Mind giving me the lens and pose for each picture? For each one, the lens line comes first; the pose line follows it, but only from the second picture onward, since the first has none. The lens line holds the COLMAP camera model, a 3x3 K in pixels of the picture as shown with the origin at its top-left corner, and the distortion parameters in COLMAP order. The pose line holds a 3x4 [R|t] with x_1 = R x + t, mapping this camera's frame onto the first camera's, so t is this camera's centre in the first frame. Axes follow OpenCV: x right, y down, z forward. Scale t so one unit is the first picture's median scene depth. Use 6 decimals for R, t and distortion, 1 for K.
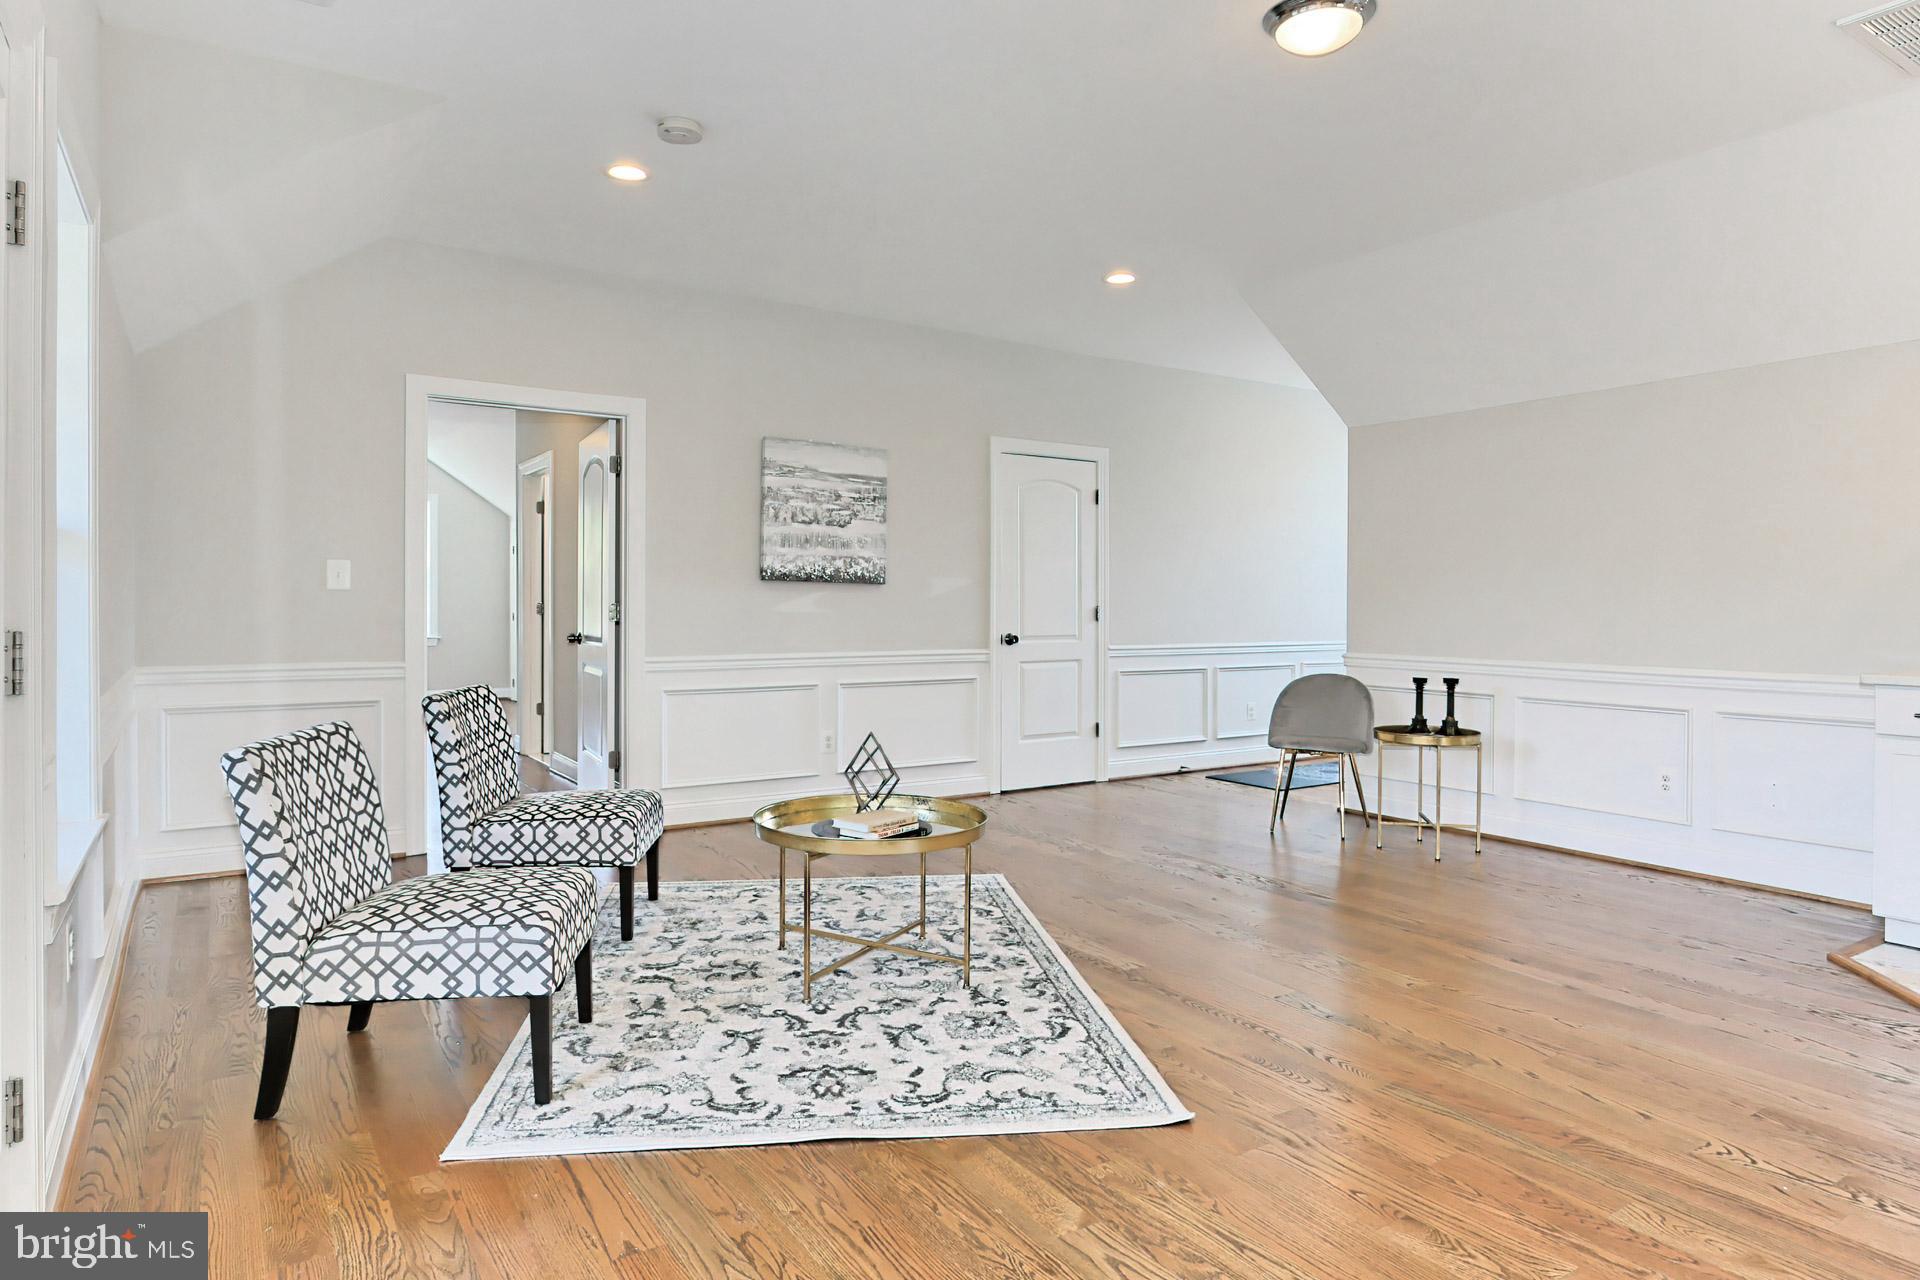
lens RADIAL K [[1123.9, 0, 917.7], [0, 1123.9, 607.5], [0, 0, 1]] dist [-0.001764, -0.002423]
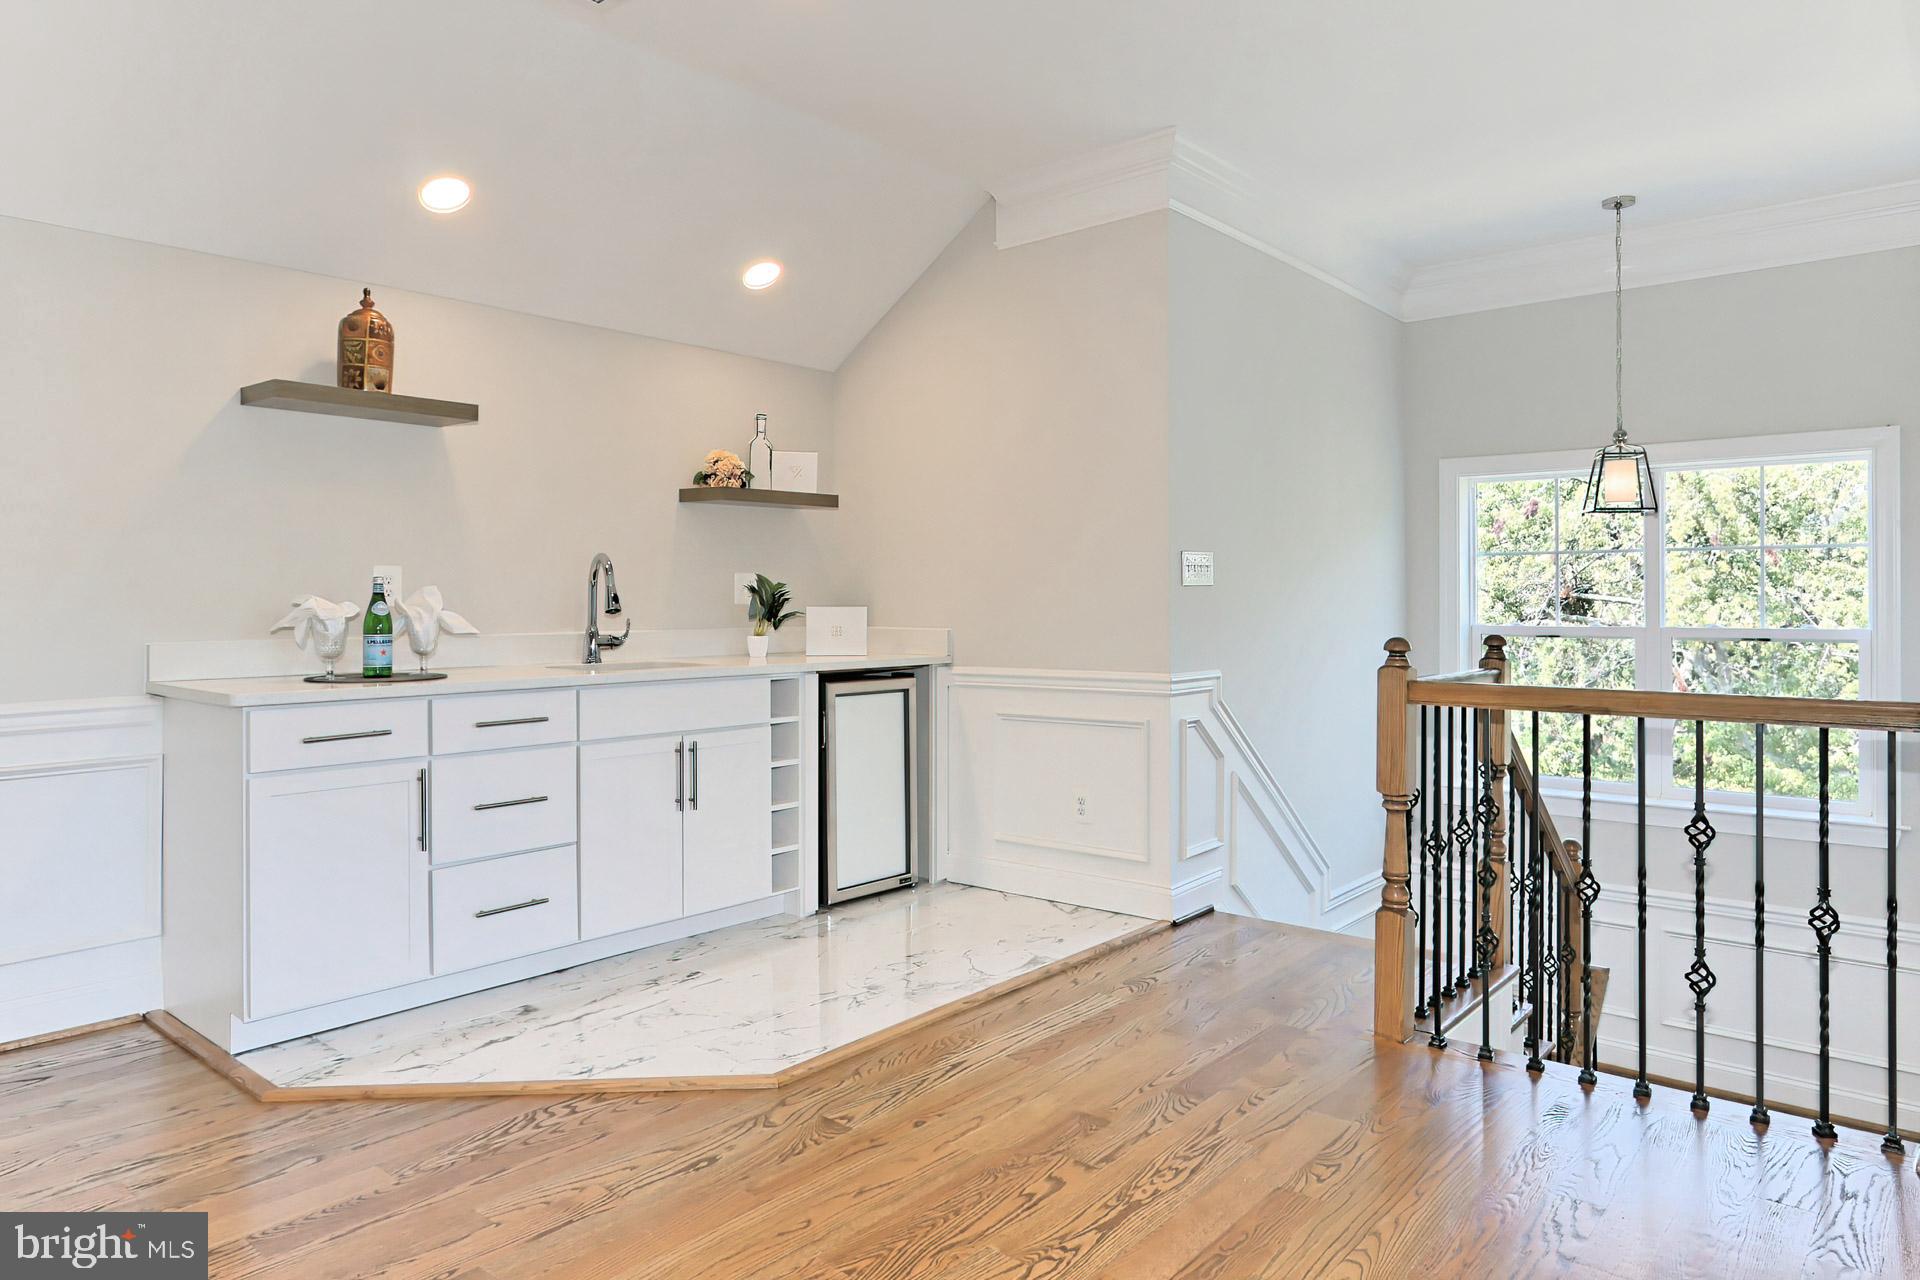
lens RADIAL K [[1223.1, 0, 949.2], [0, 1223.1, 597.0], [0, 0, 1]] dist [-0.025566, 0.023323]
pose [[-0.305326, 0.004208, 0.952238, -0.022831], [0.004264, 0.999986, -0.003052, 0.001754], [-0.952238, 0.003128, -0.305340, 0.504868]]
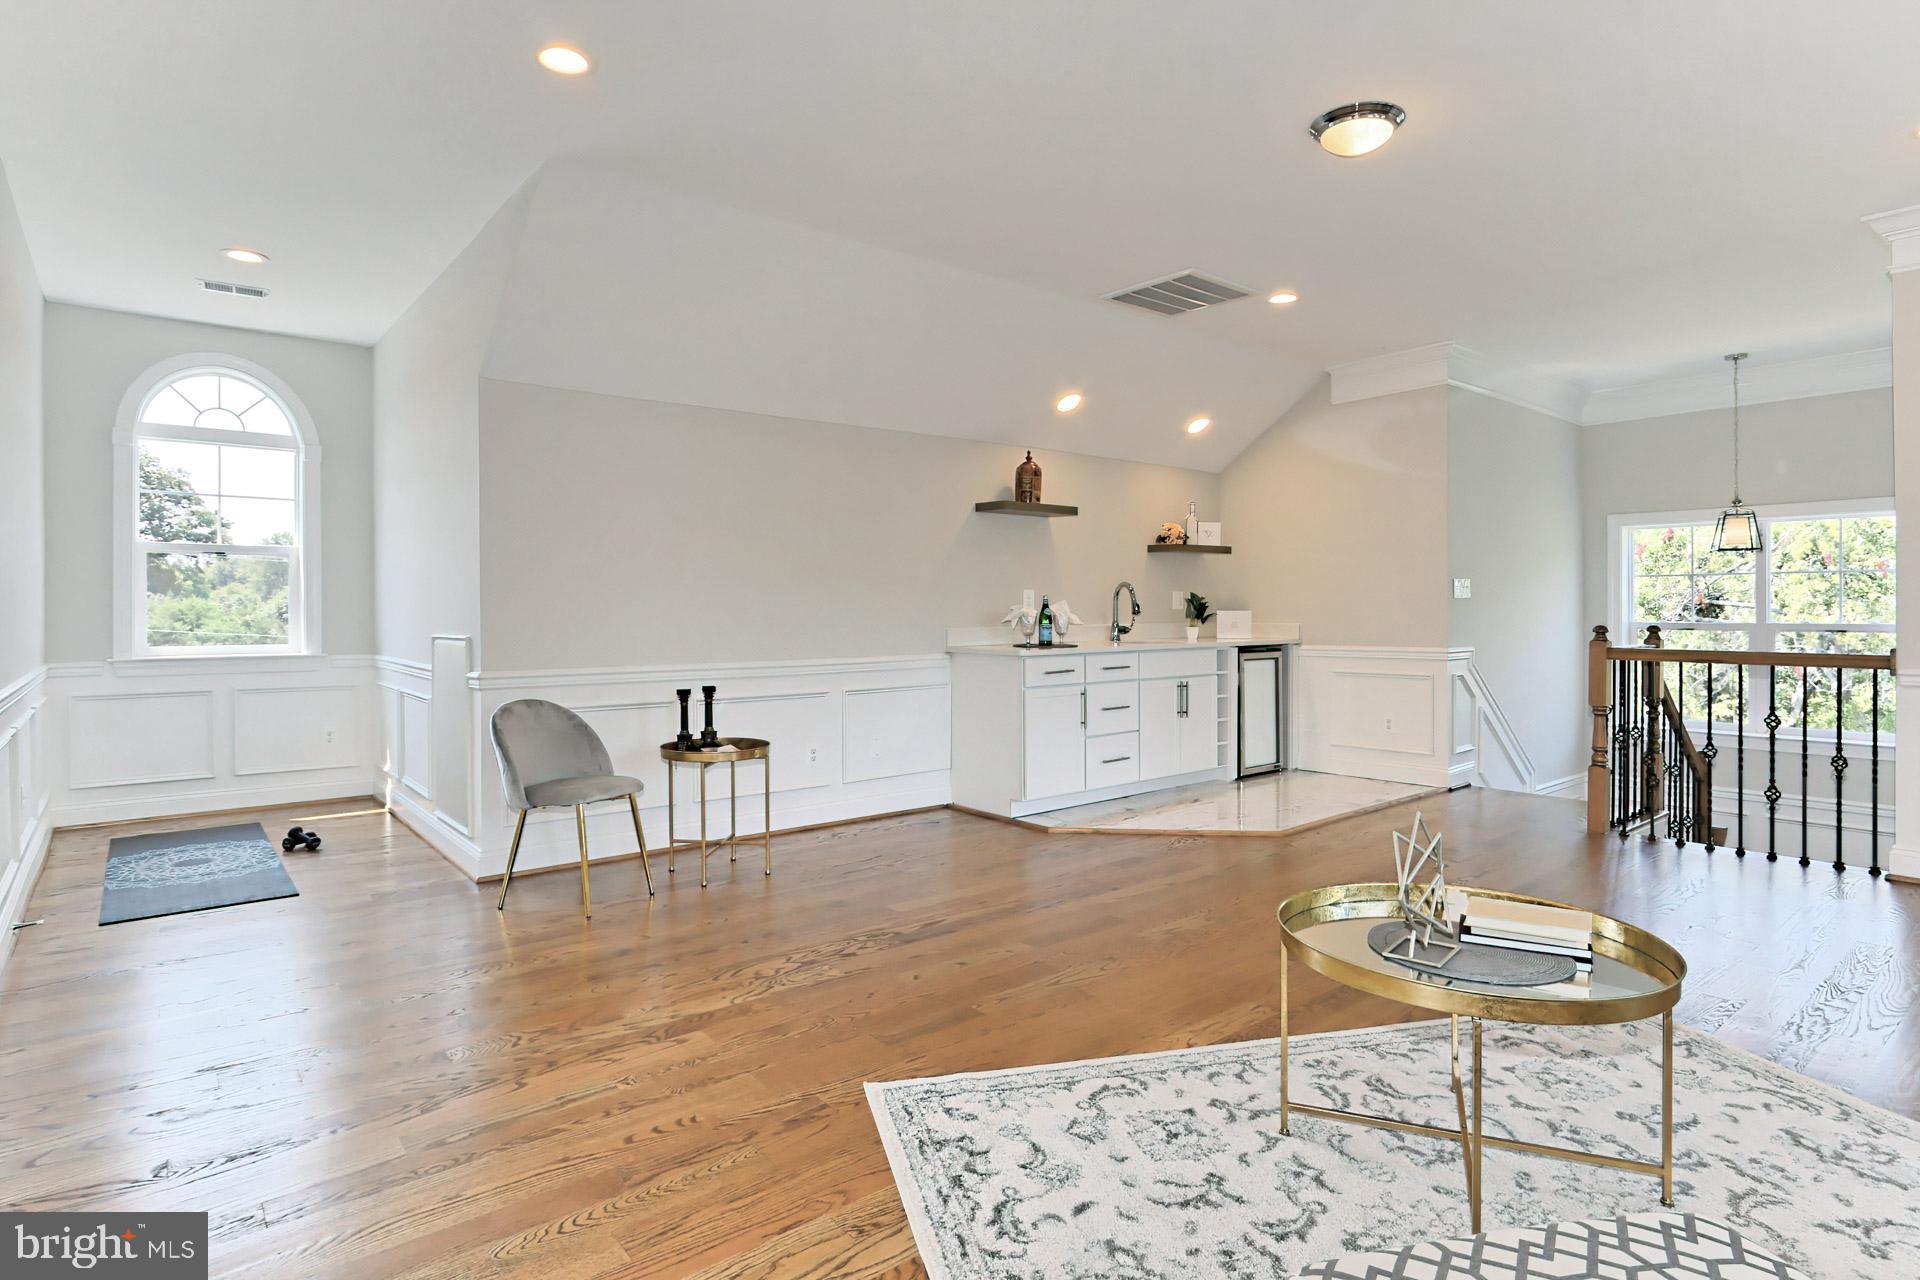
lens RADIAL K [[1019.2, 0, 933.3], [0, 1019.2, 611.6], [0, 0, 1]] dist [-0.004919, -0.000461]
pose [[-0.132314, -0.001725, 0.991206, -0.341996], [0.006920, 0.999973, 0.002664, 0.000889], [-0.991184, 0.007212, -0.132298, 0.818119]]
